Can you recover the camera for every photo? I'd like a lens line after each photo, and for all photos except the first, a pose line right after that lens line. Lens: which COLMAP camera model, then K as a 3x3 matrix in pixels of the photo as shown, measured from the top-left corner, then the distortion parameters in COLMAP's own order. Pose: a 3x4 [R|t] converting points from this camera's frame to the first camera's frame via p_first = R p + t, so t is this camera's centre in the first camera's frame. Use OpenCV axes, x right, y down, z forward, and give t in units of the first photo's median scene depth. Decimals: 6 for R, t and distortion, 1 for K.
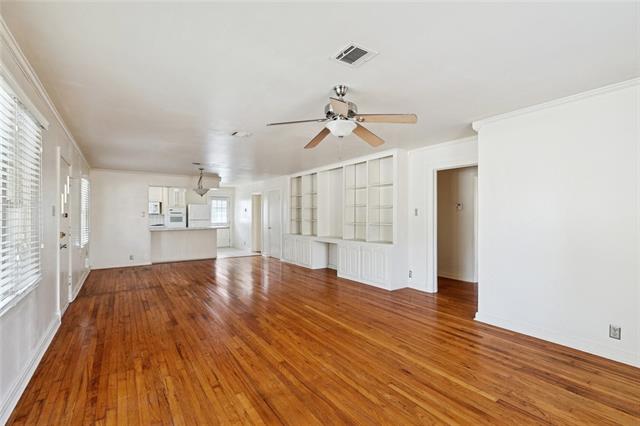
lens RADIAL K [[294.4, 0, 318.7], [0, 294.4, 219.0], [0, 0, 1]] dist [0.002074, 0.000152]
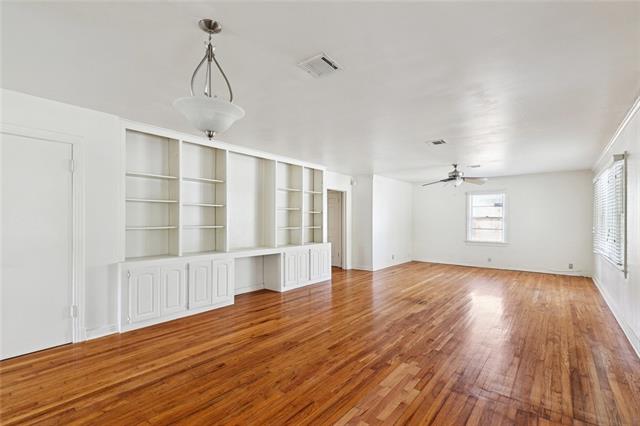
lens RADIAL K [[294.4, 0, 318.7], [0, 294.4, 219.0], [0, 0, 1]] dist [0.002074, 0.000152]
pose [[-0.260351, 0.002239, 0.965511, -0.675781], [-0.001386, 0.999995, -0.002693, -0.009302], [-0.965513, -0.002039, -0.260347, 0.971494]]
